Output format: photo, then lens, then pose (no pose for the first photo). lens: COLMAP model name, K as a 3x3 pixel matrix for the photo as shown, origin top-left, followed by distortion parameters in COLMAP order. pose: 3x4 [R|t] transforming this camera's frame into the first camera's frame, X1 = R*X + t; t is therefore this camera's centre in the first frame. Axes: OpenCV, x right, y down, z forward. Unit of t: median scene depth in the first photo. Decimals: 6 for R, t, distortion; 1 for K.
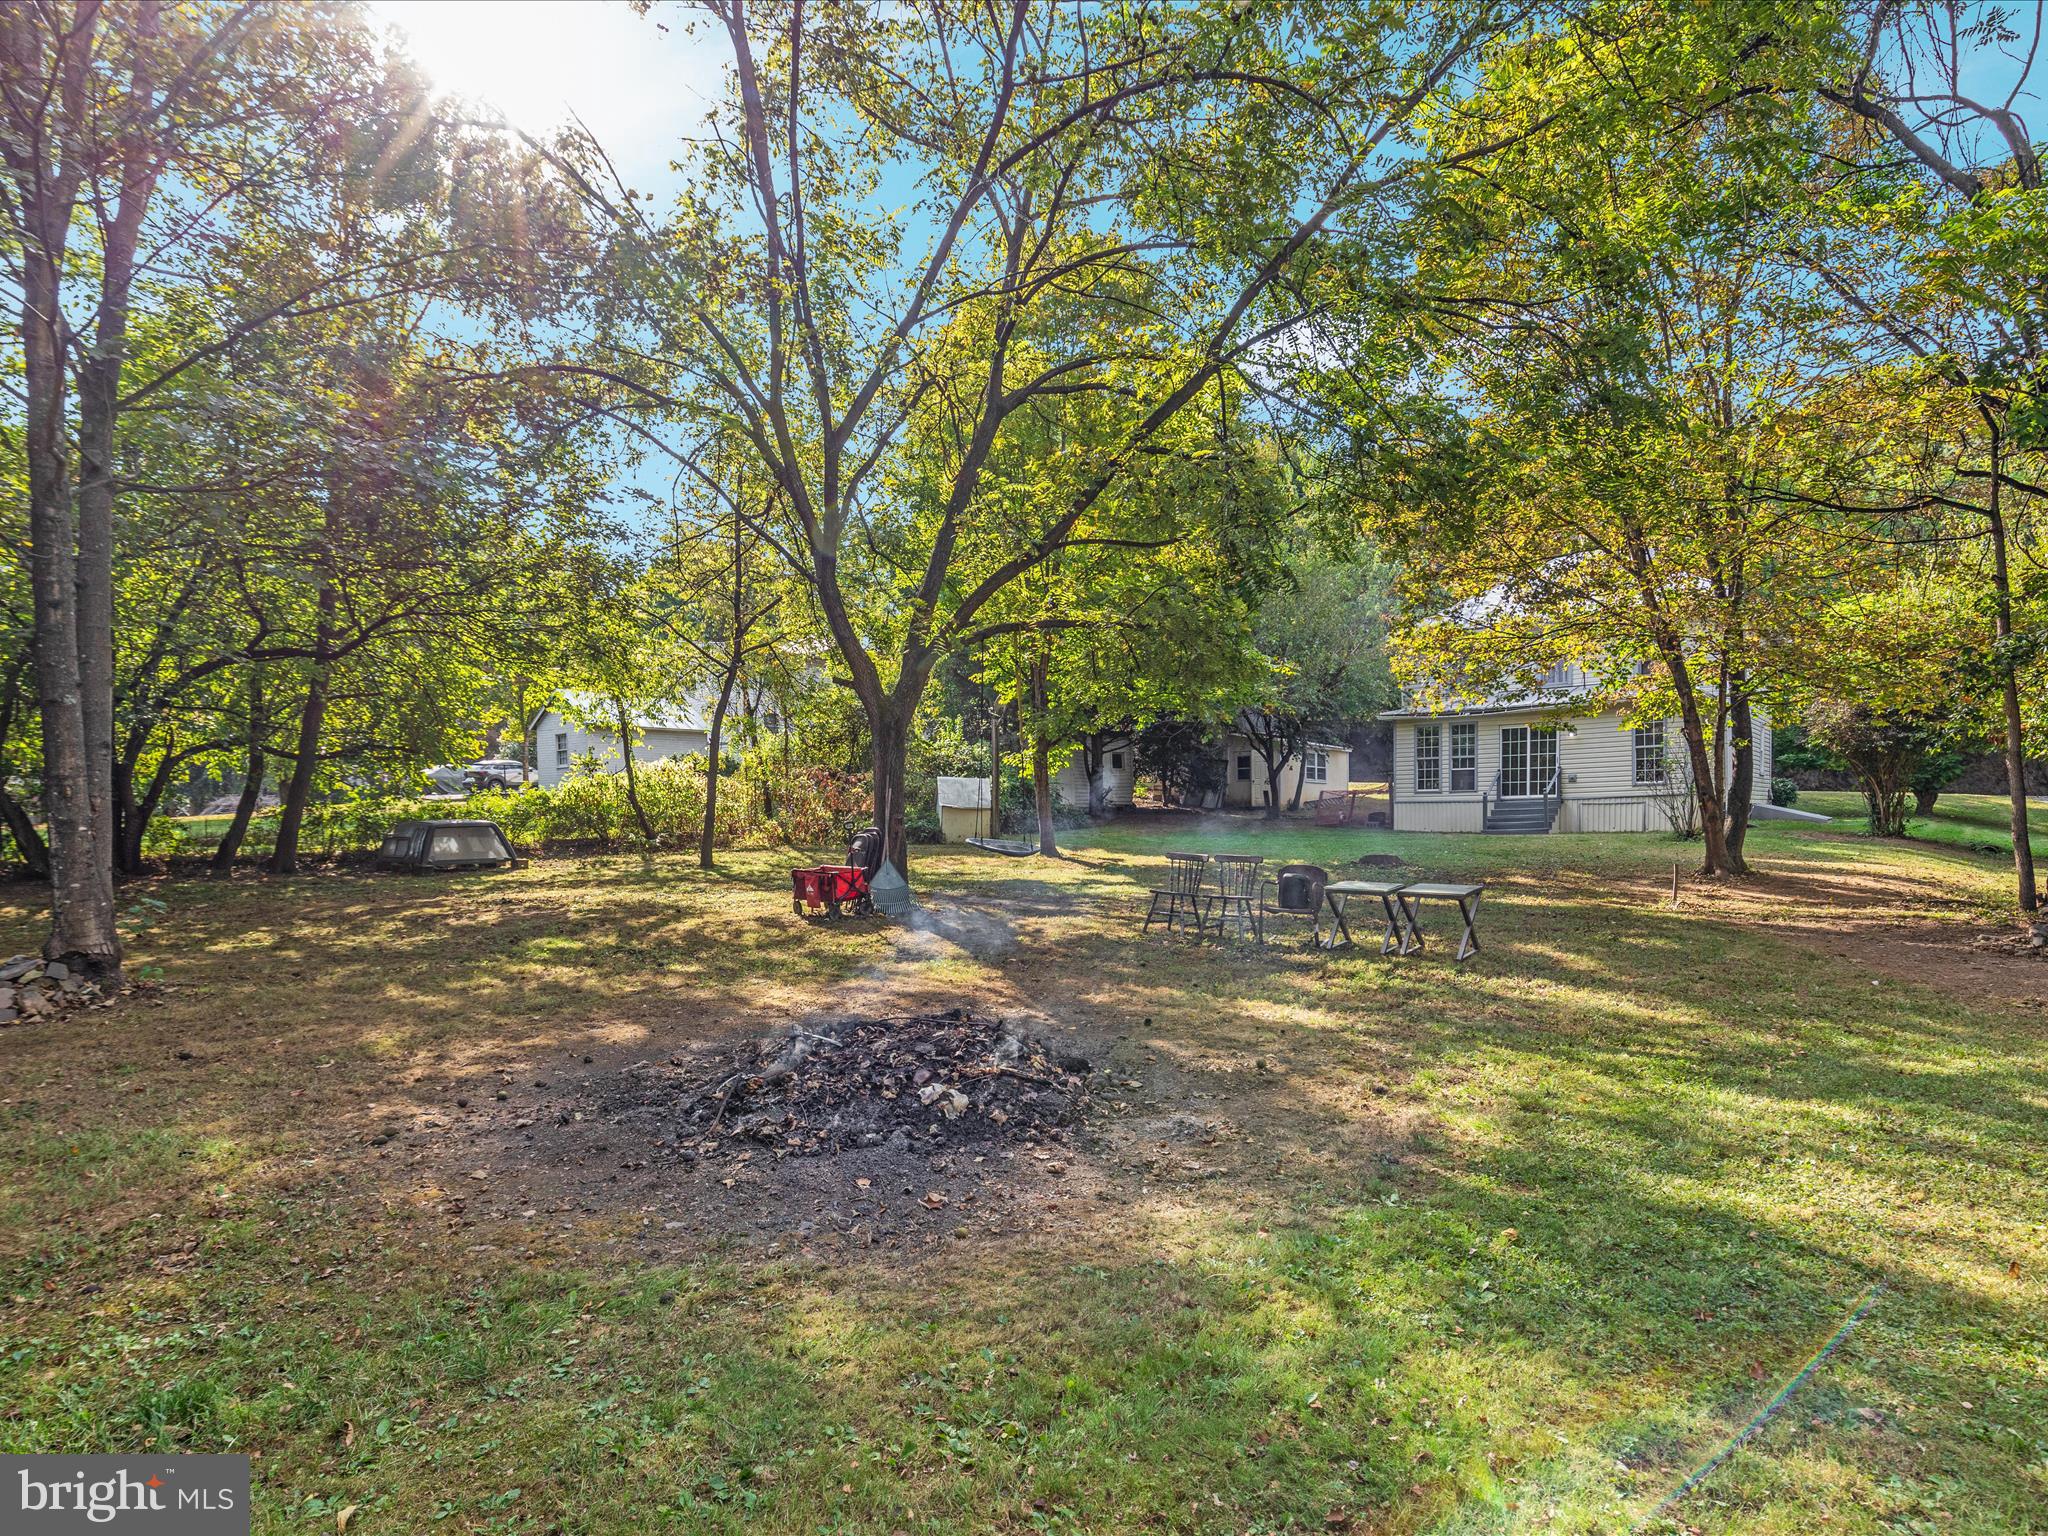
lens RADIAL K [[1023.1, 0, 1033.5], [0, 1023.1, 775.7], [0, 0, 1]] dist [-0.018112, 0.000822]
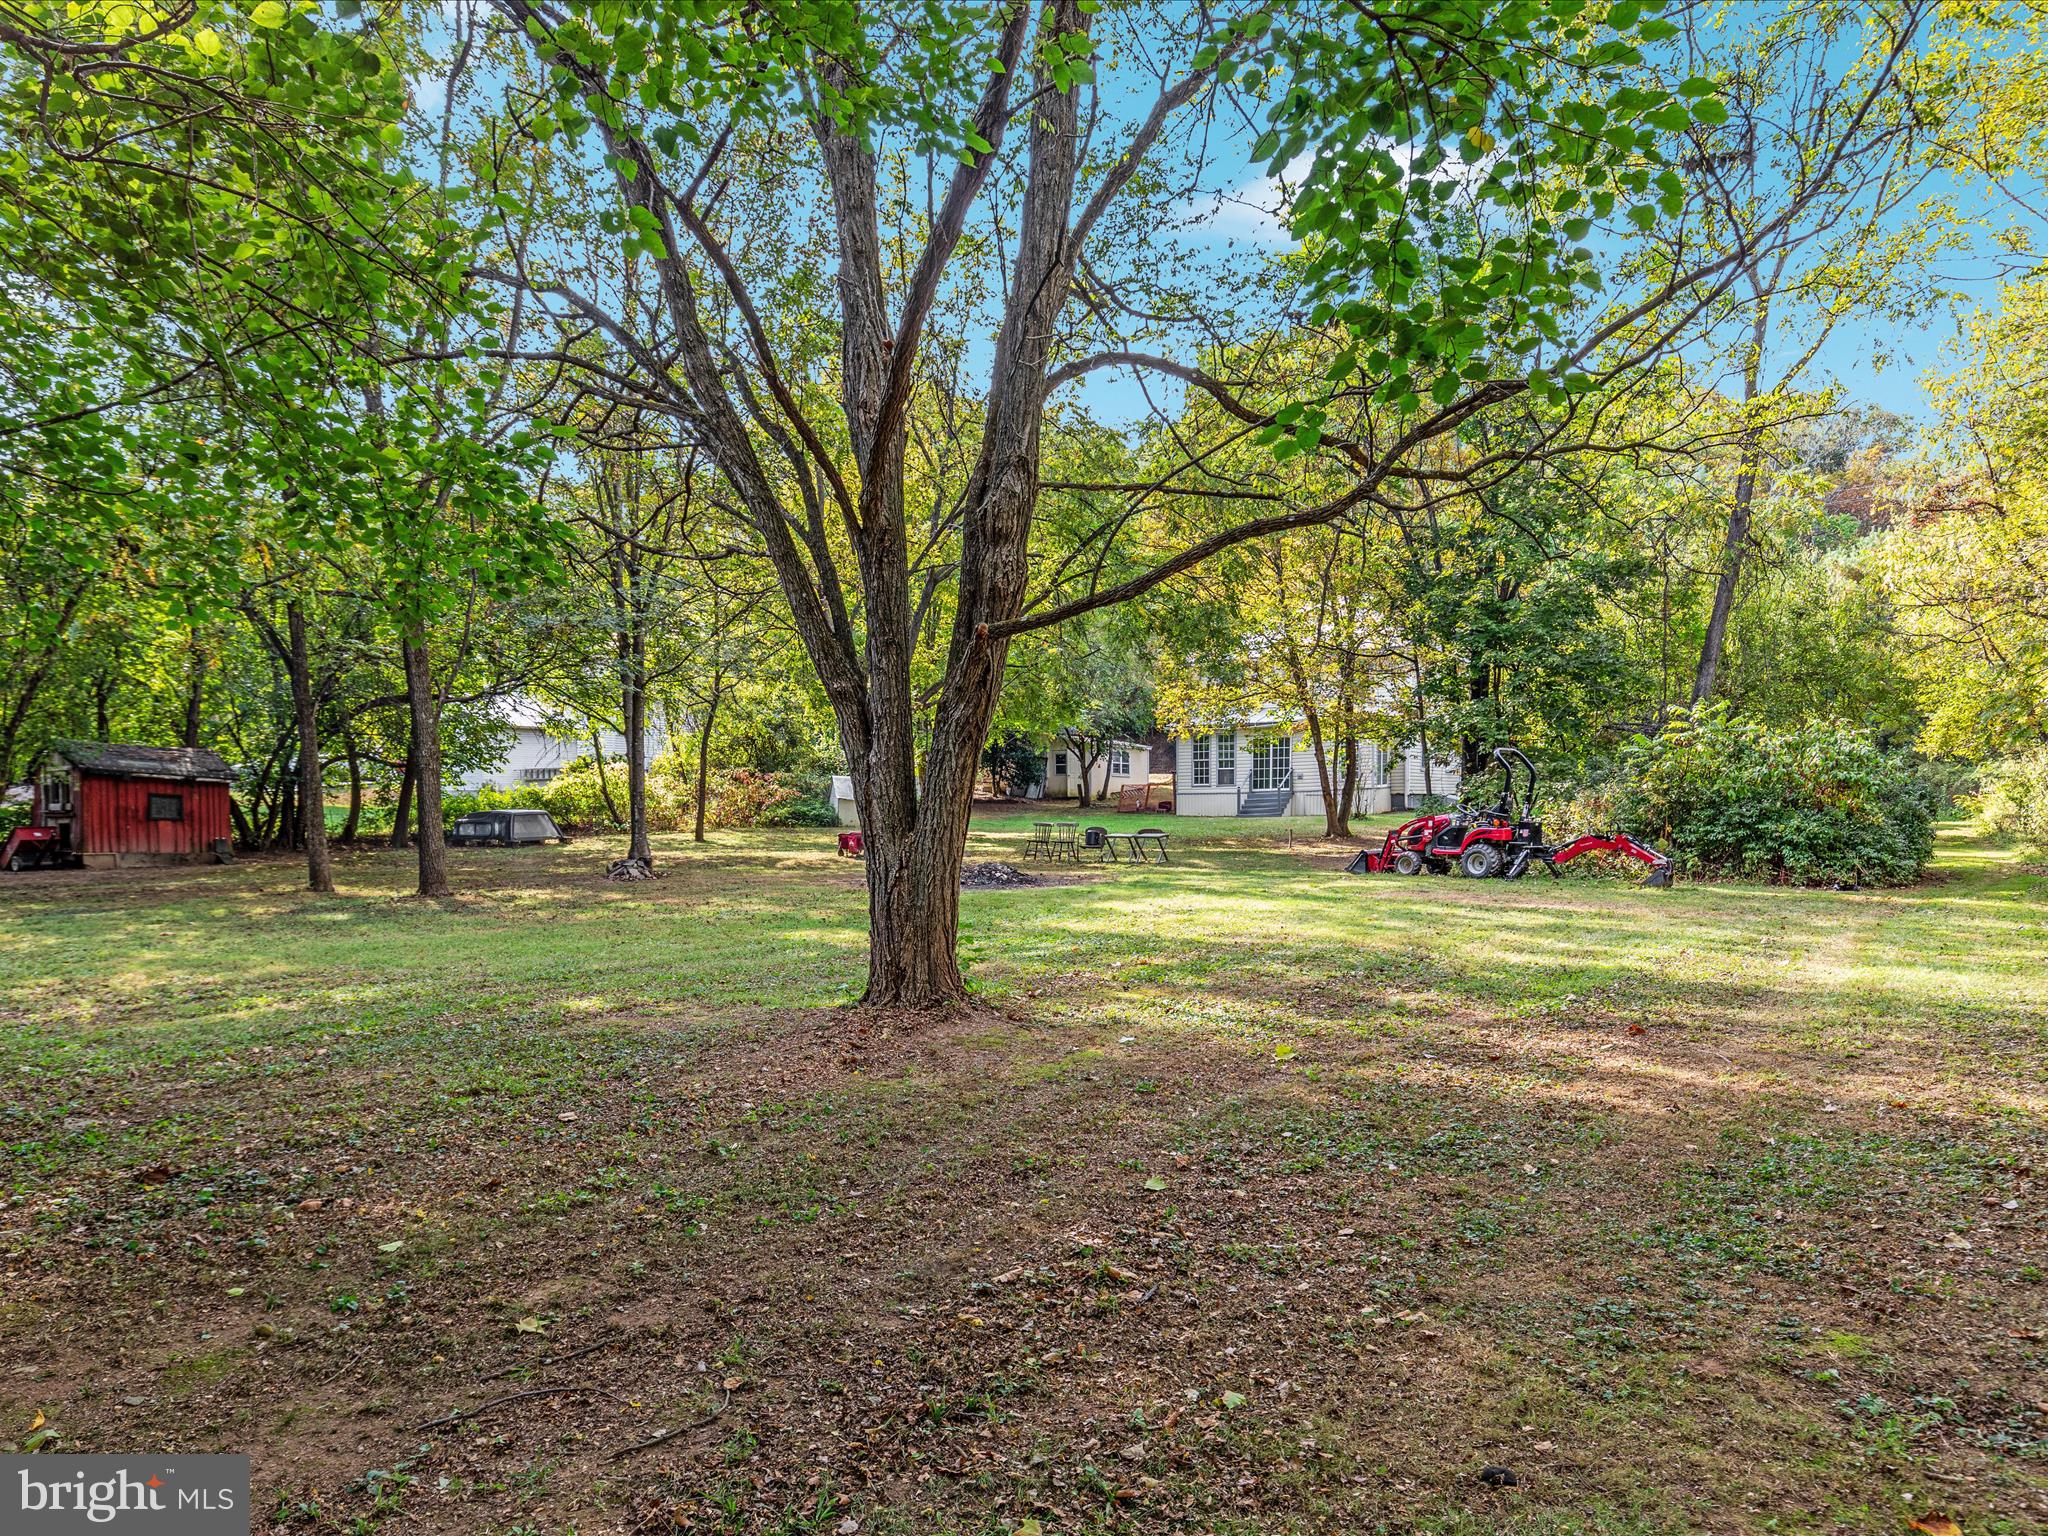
lens RADIAL K [[1023.1, 0, 1022.3], [0, 1023.1, 775.0], [0, 0, 1]] dist [-0.018112, 0.000822]
pose [[0.985827, 0.000371, 0.167762, -0.053683], [-0.002016, 0.999952, 0.009632, -0.009415], [-0.167750, -0.009834, 0.985780, -0.232246]]
